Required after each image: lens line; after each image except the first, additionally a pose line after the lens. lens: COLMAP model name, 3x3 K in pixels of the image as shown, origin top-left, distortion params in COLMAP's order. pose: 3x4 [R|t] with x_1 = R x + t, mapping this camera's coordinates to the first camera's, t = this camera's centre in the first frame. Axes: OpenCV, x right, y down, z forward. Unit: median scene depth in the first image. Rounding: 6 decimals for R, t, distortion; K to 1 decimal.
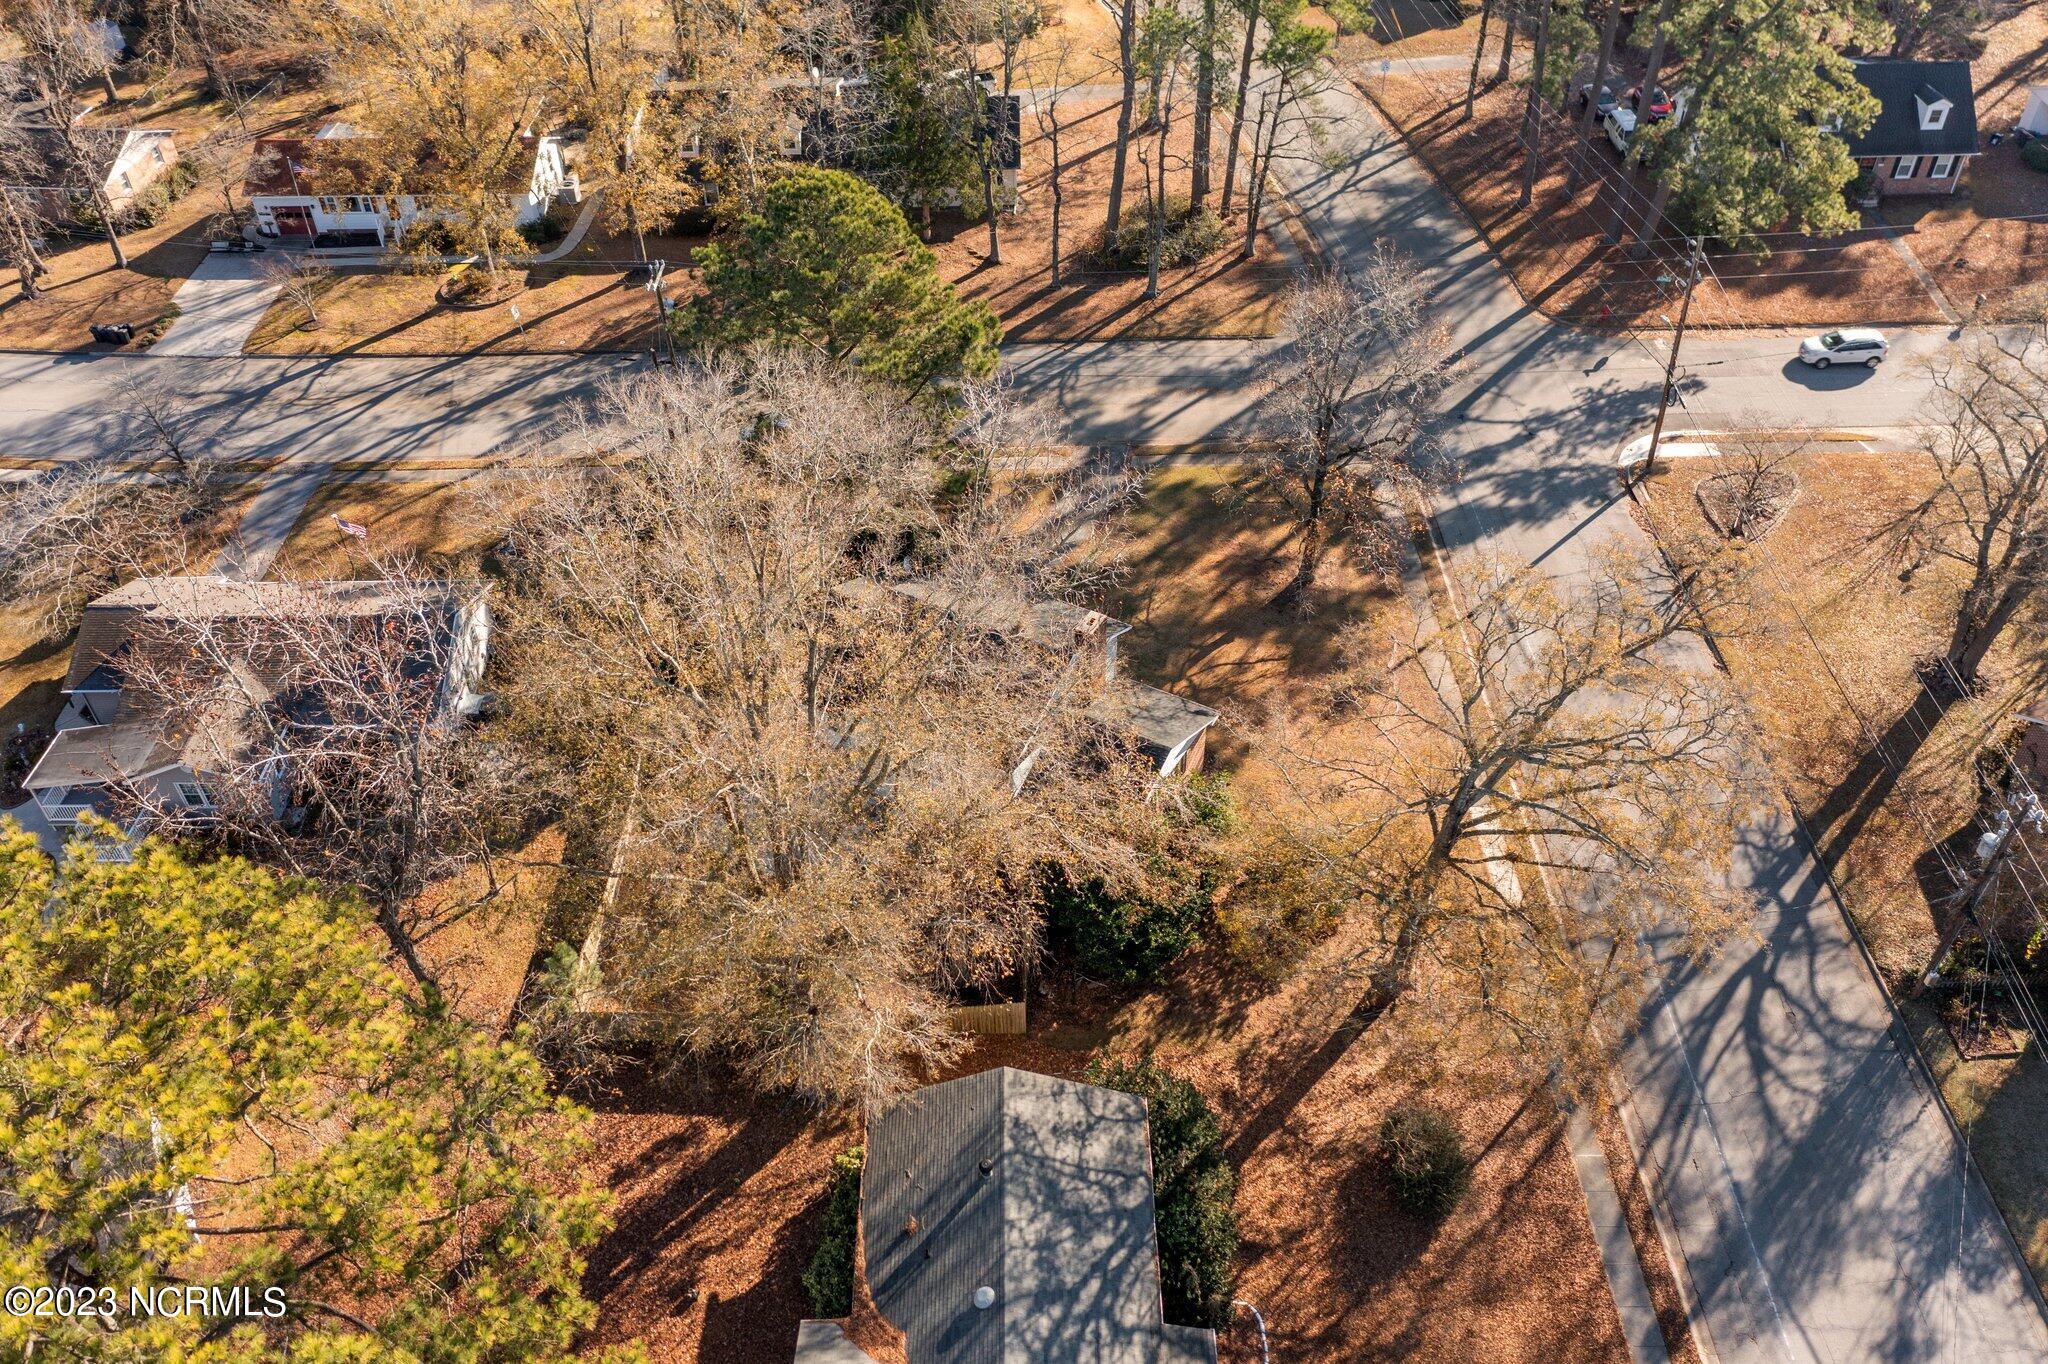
lens RADIAL K [[1598.5, 0, 1024.0], [0, 1598.5, 682.0], [0, 0, 1]] dist [-0.009306, -0.000546]
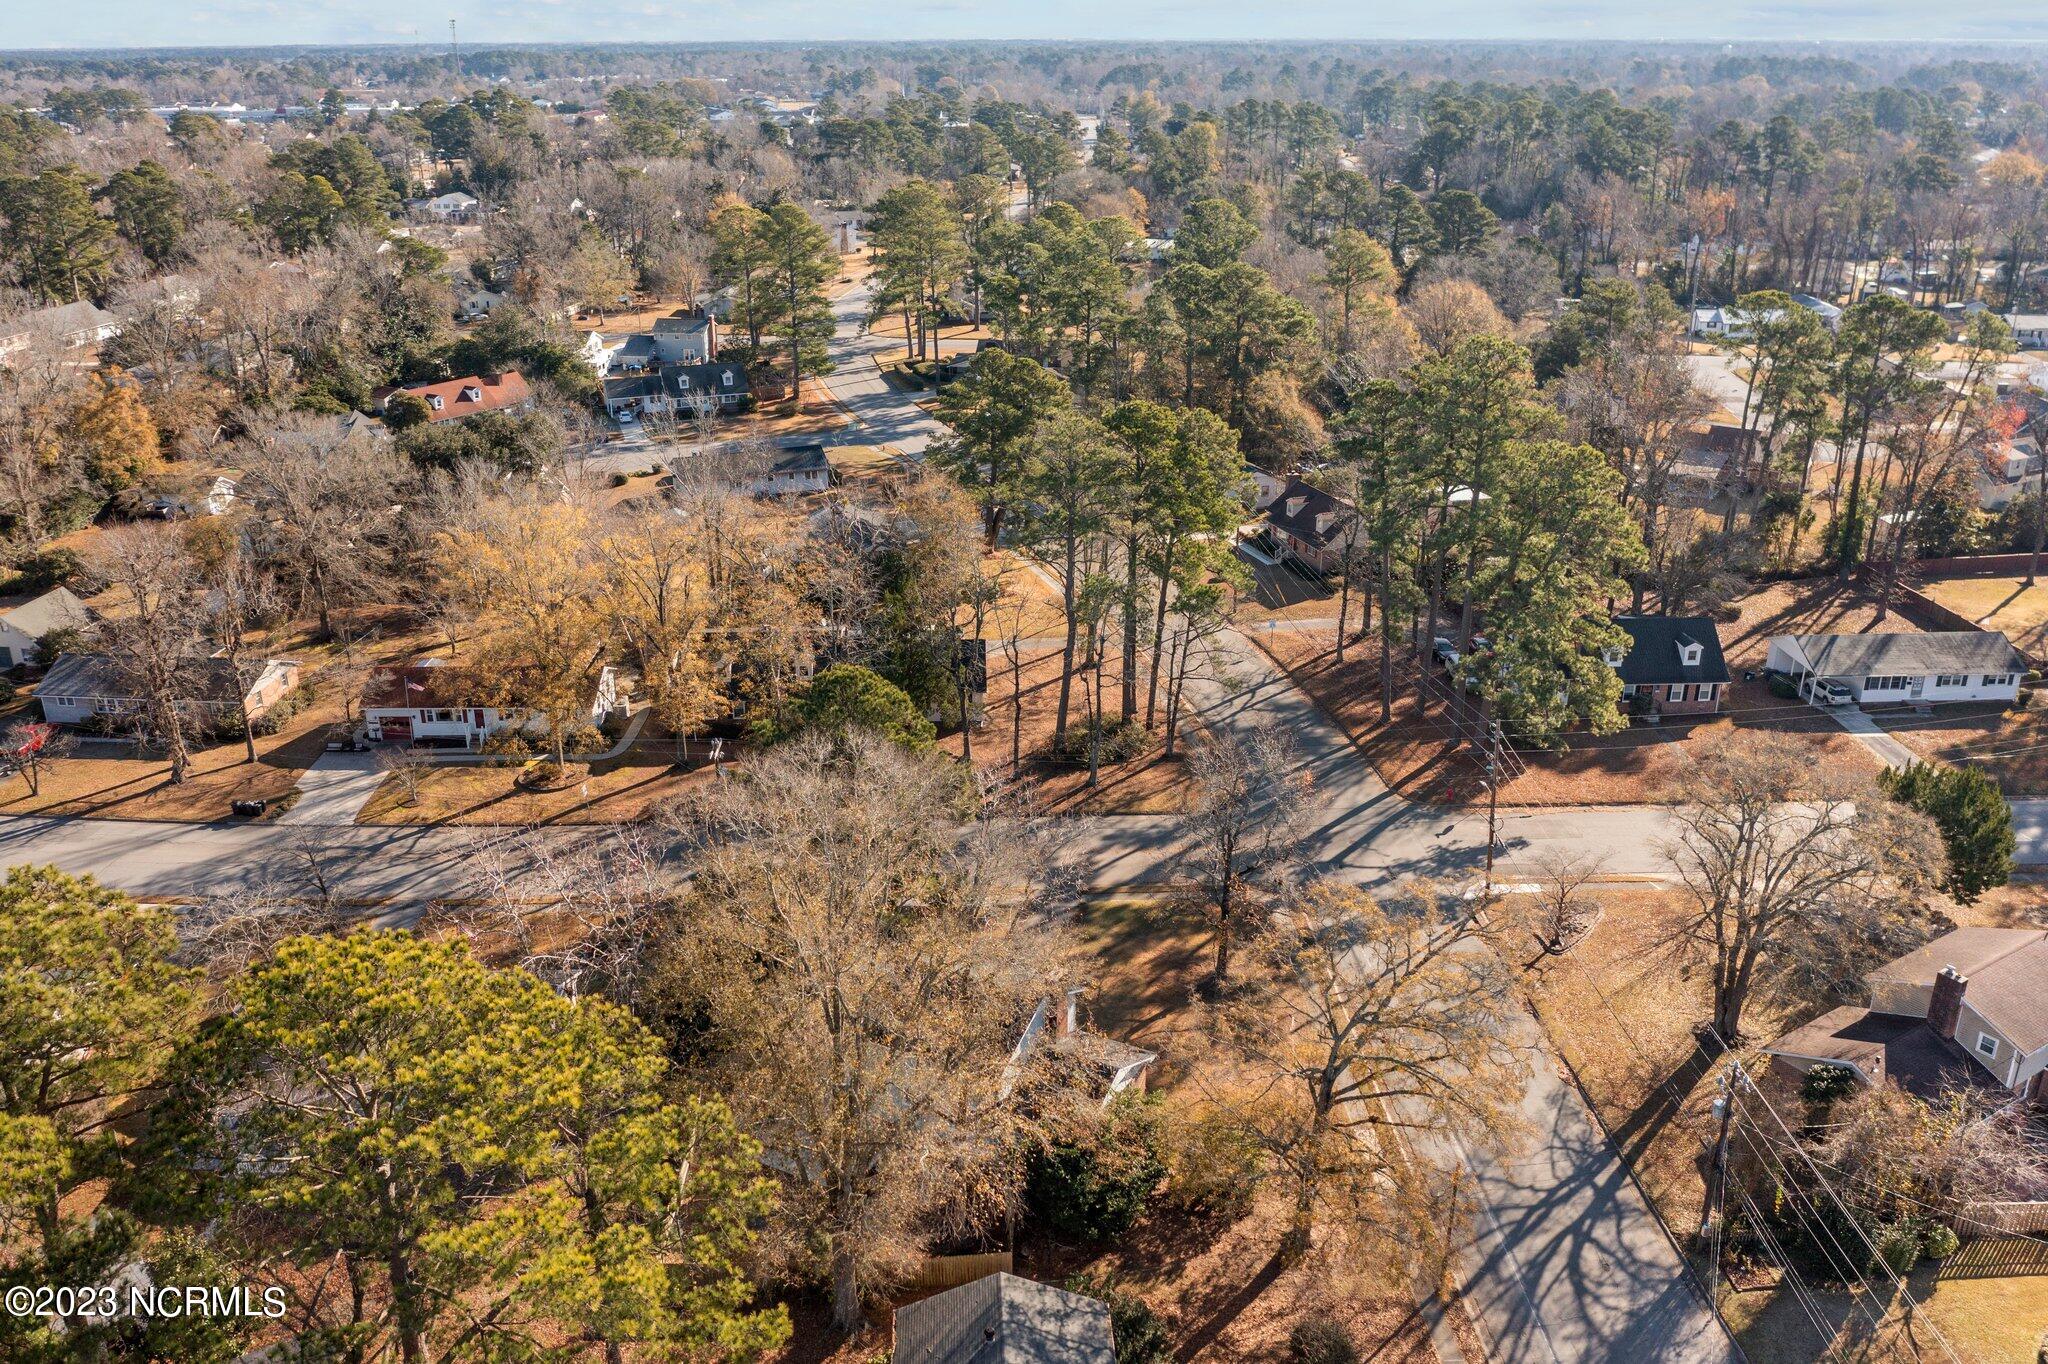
lens RADIAL K [[1672.1, 0, 1024.0], [0, 1672.1, 682.0], [0, 0, 1]] dist [-0.002628, -0.004060]
pose [[0.999149, 0.005521, 0.040886, -0.029640], [0.009498, 0.933609, -0.358167, 0.159992], [-0.040149, 0.358251, 0.932762, -0.261735]]
